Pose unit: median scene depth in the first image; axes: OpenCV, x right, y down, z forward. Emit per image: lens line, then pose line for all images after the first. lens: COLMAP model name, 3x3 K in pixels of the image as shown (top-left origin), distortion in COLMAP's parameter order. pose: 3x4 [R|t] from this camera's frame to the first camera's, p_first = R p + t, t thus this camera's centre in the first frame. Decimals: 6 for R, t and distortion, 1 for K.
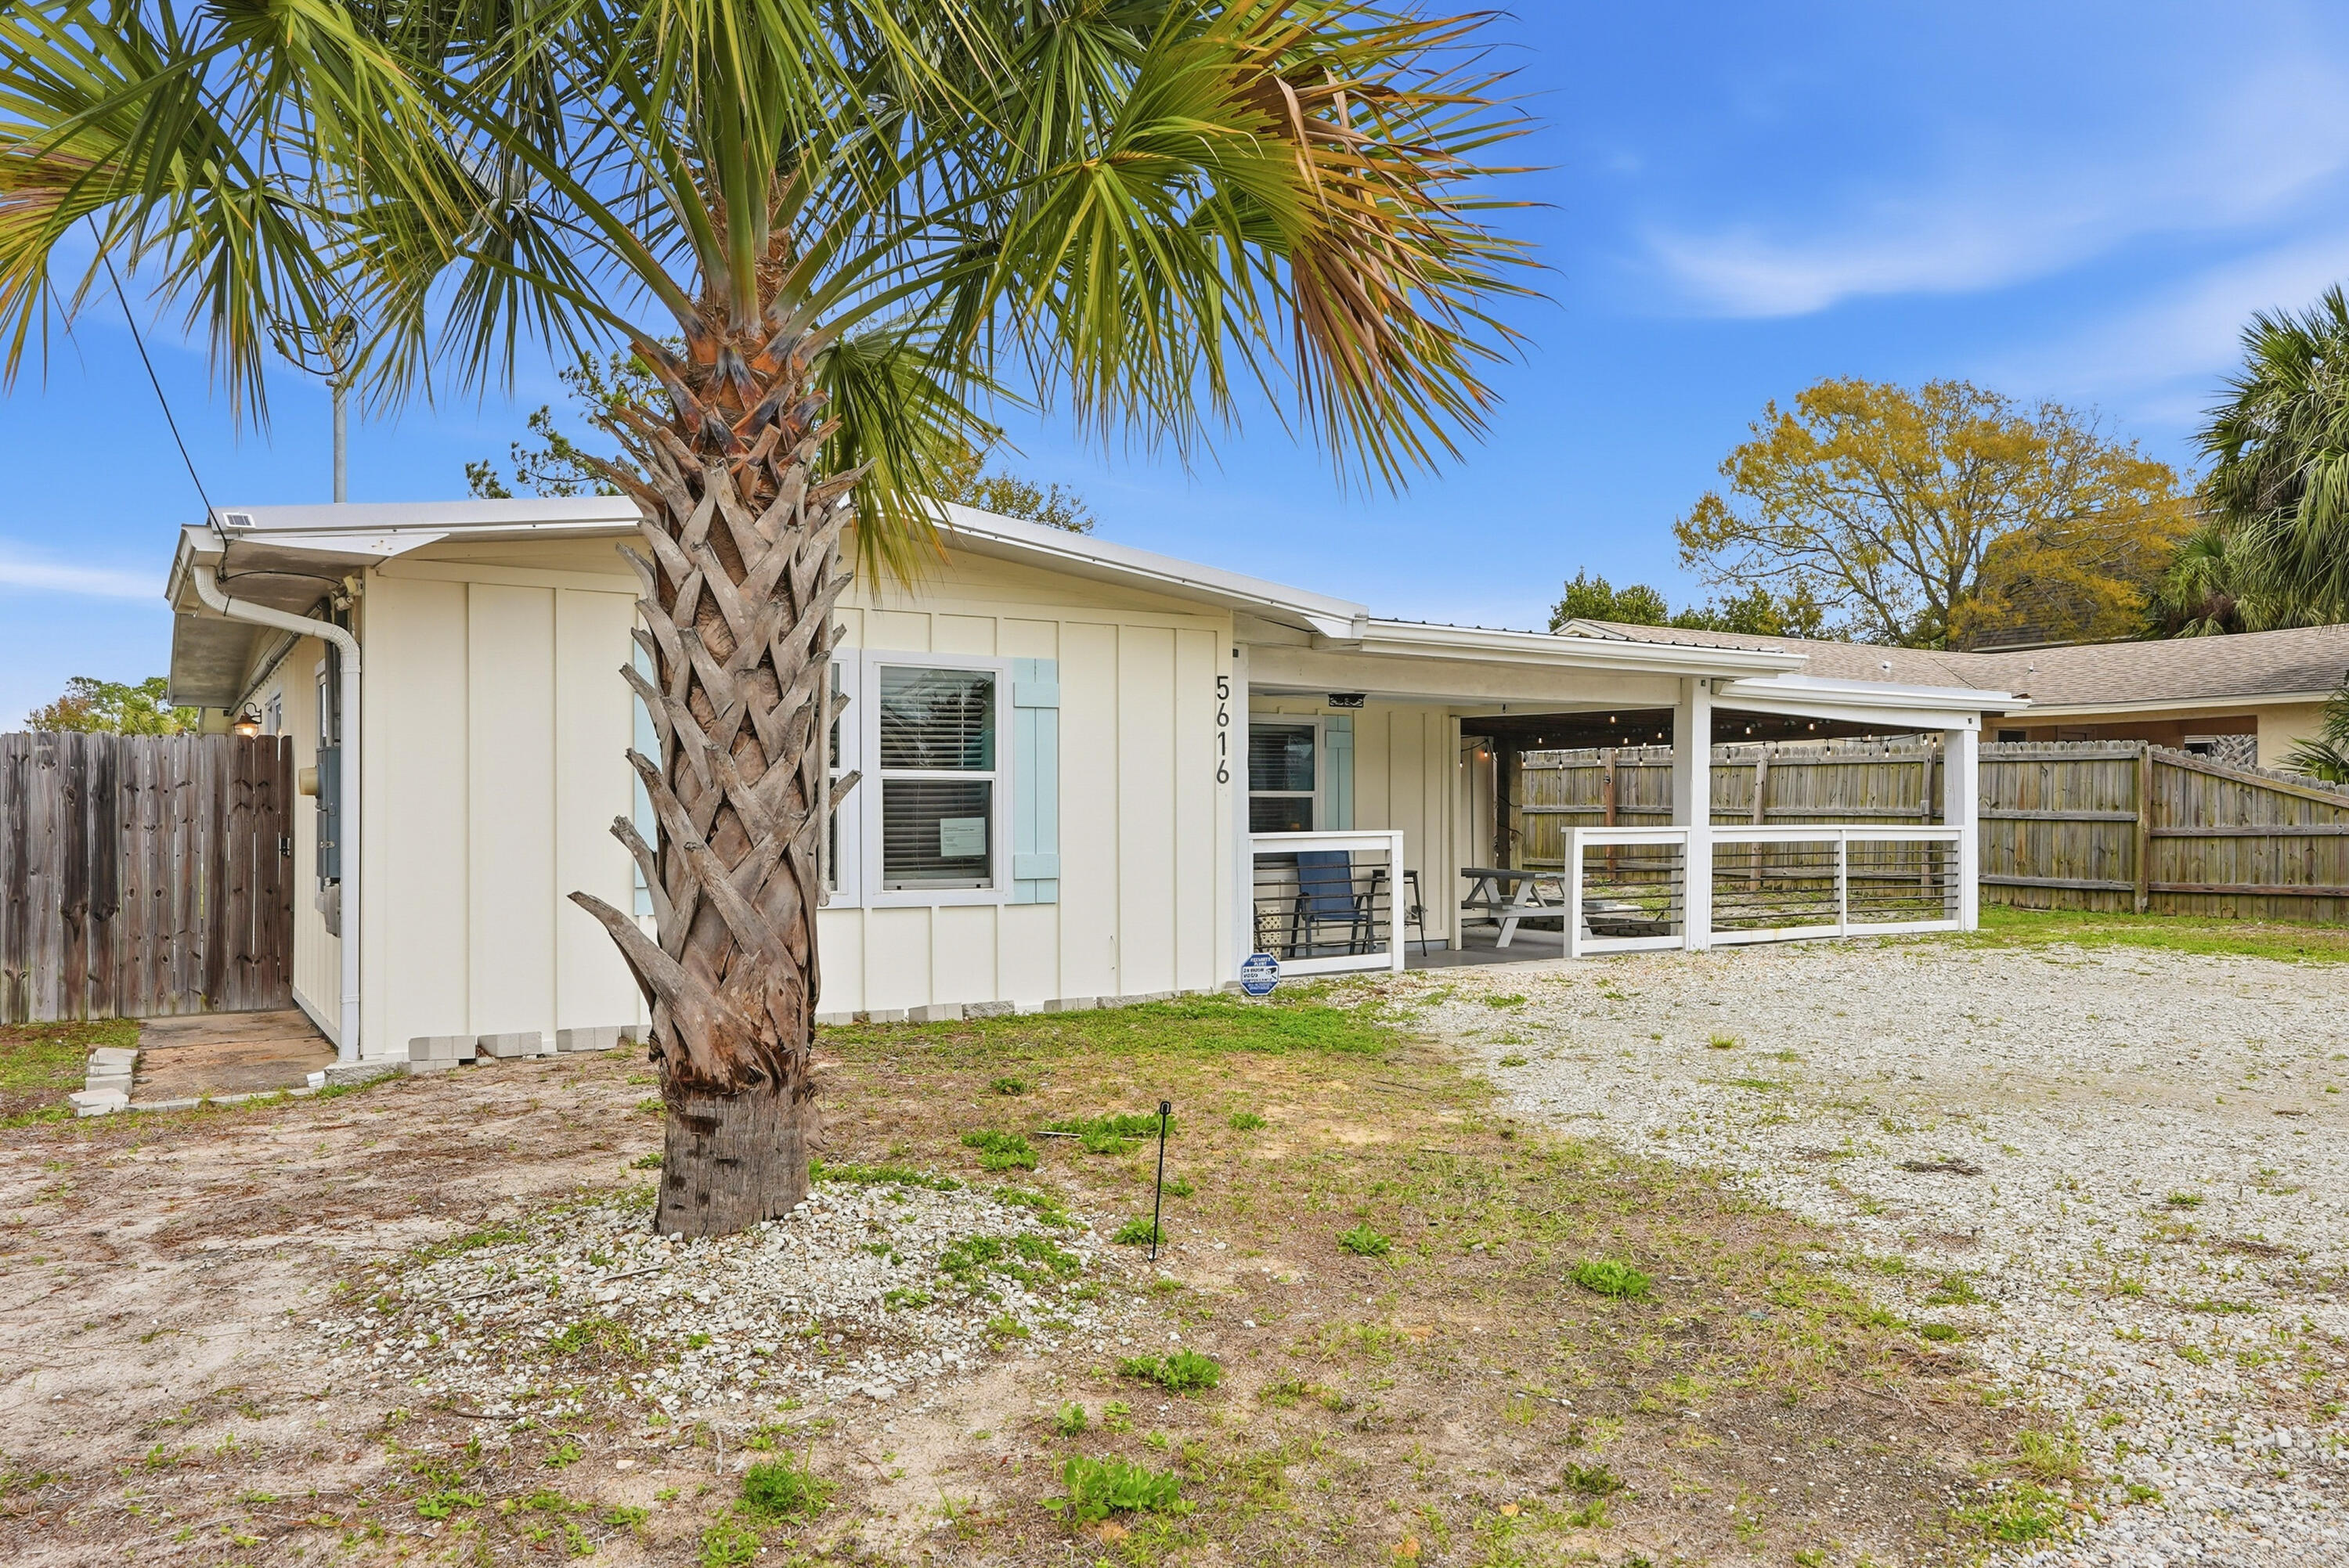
lens RADIAL K [[1770.8, 0, 1176.8], [0, 1770.8, 790.7], [0, 0, 1]] dist [-0.001907, -0.000264]
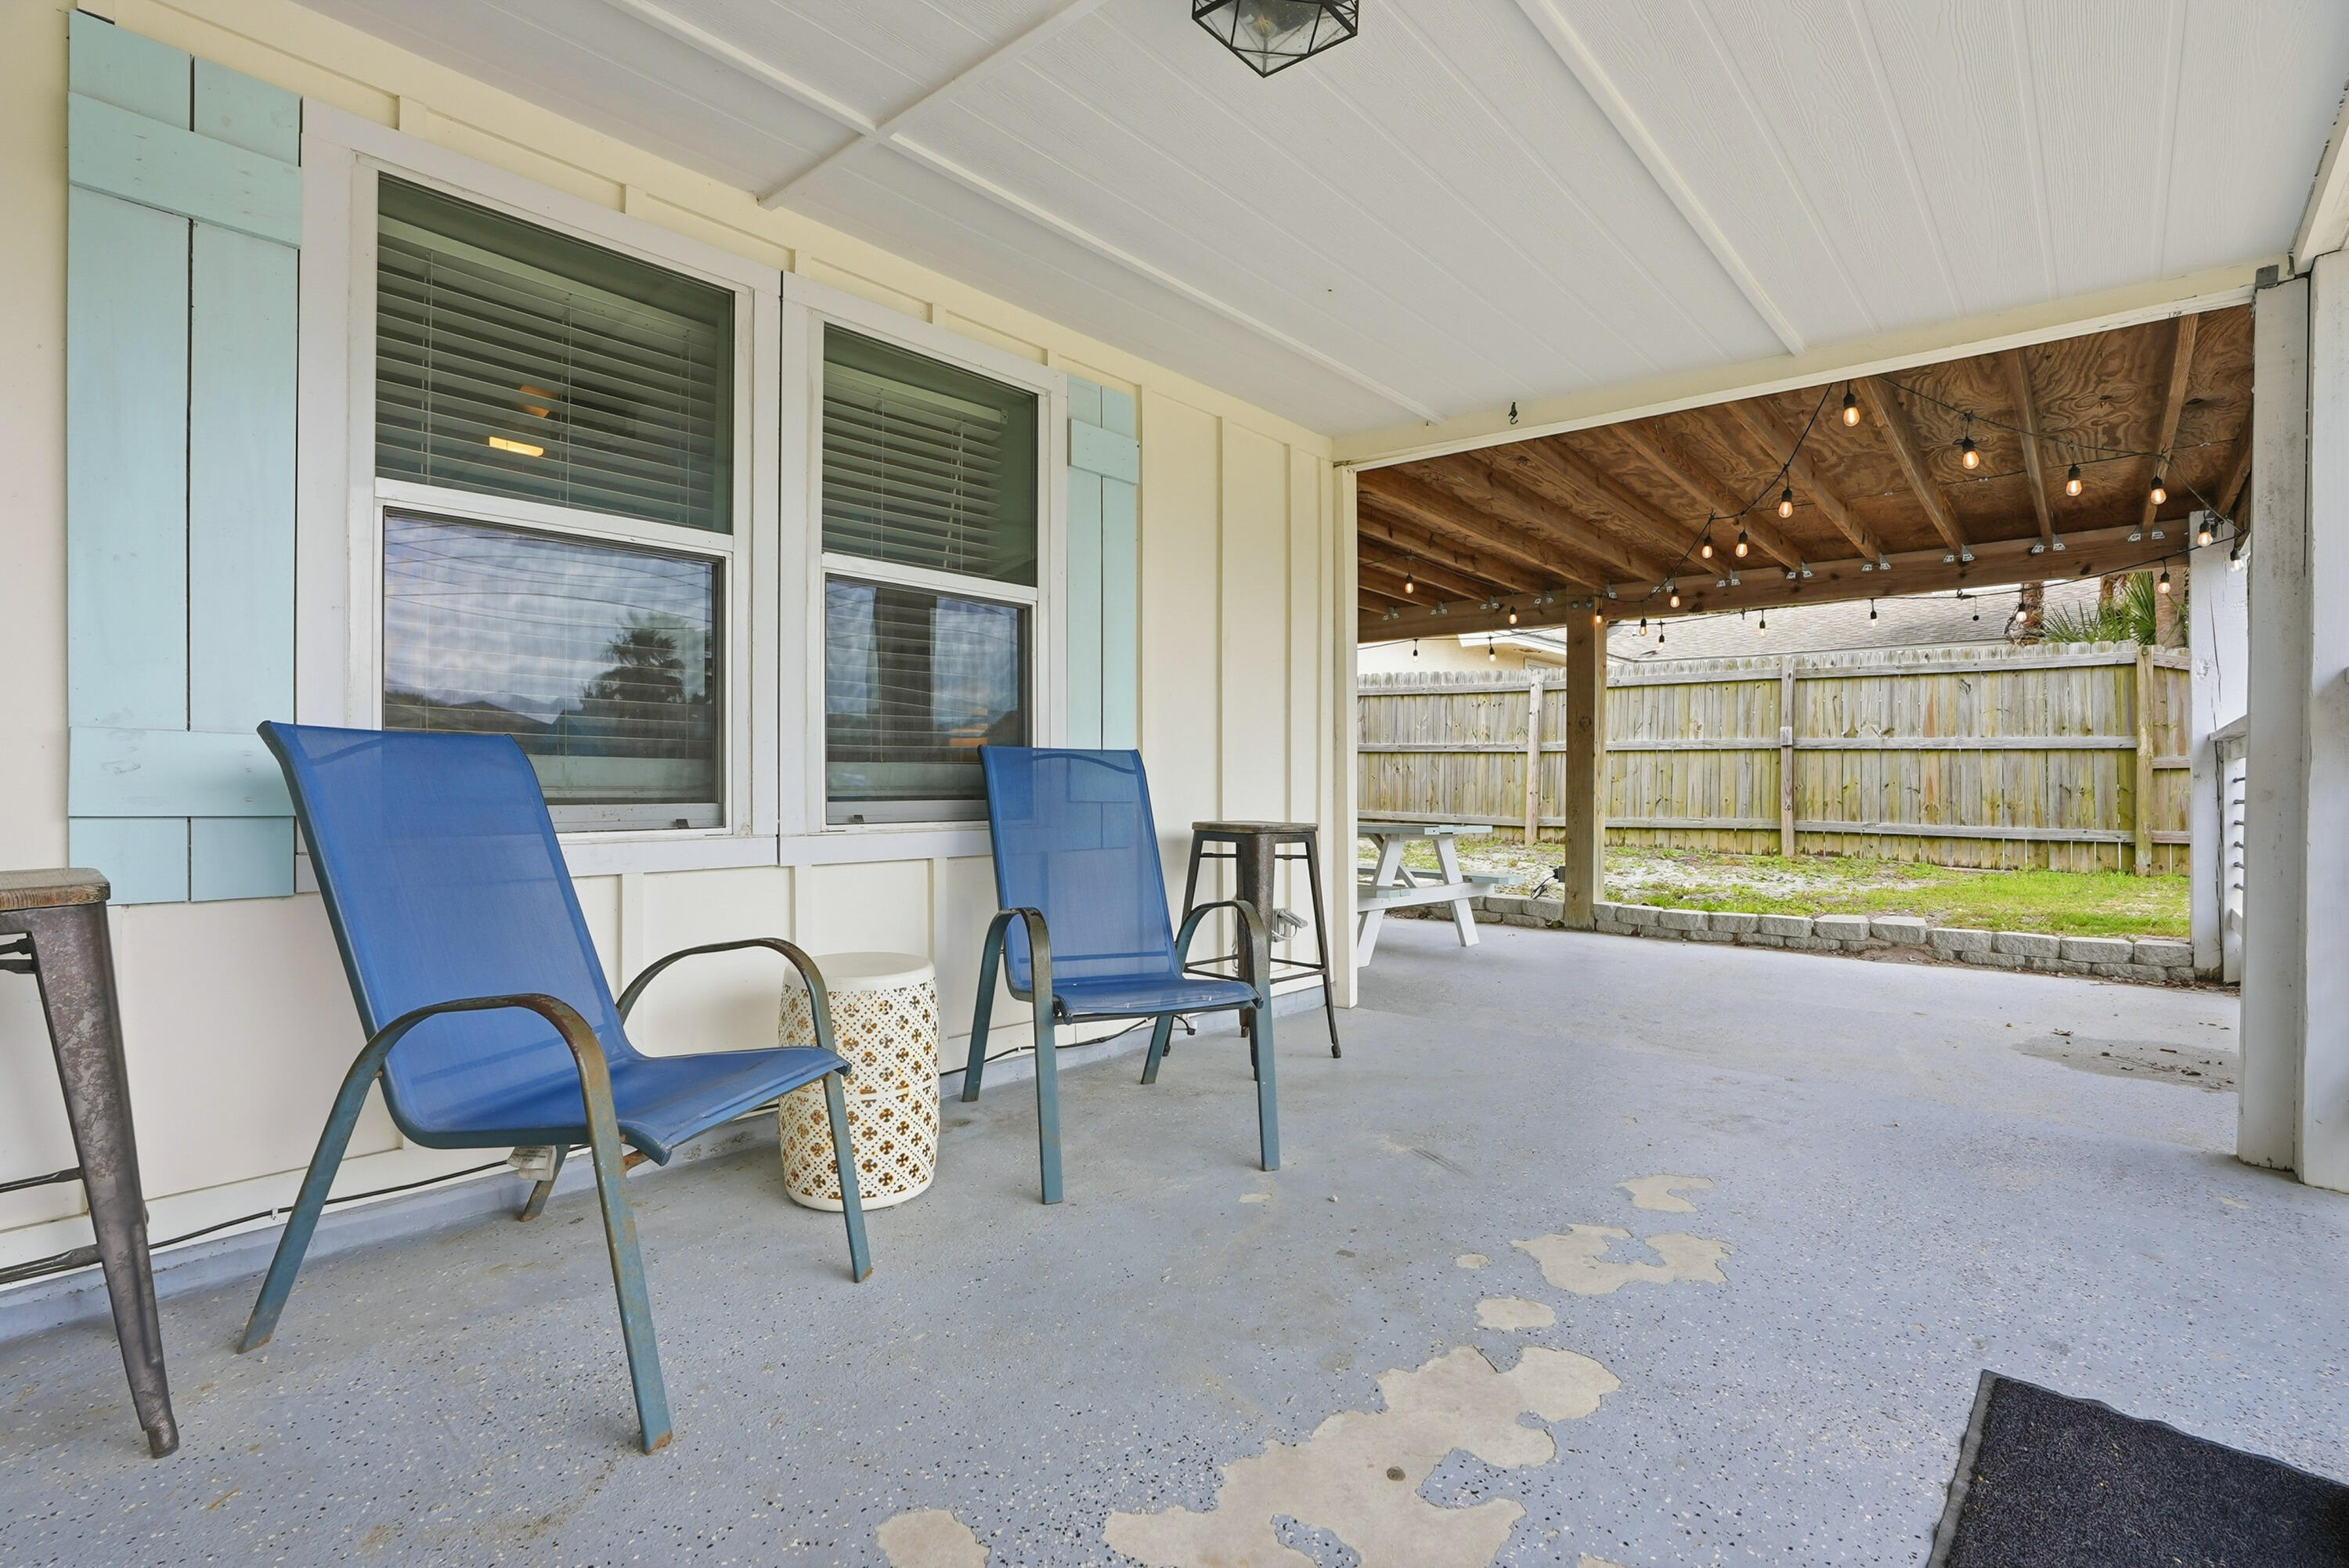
lens RADIAL K [[1108.5, 0, 1175.9], [0, 1108.5, 781.6], [0, 0, 1]] dist [-0.006216, -0.000343]
pose [[0.965824, 0.004256, 0.259166, 0.039637], [-0.007216, 0.999919, 0.010470, 0.027862], [-0.259100, -0.011982, 0.965776, 0.637175]]
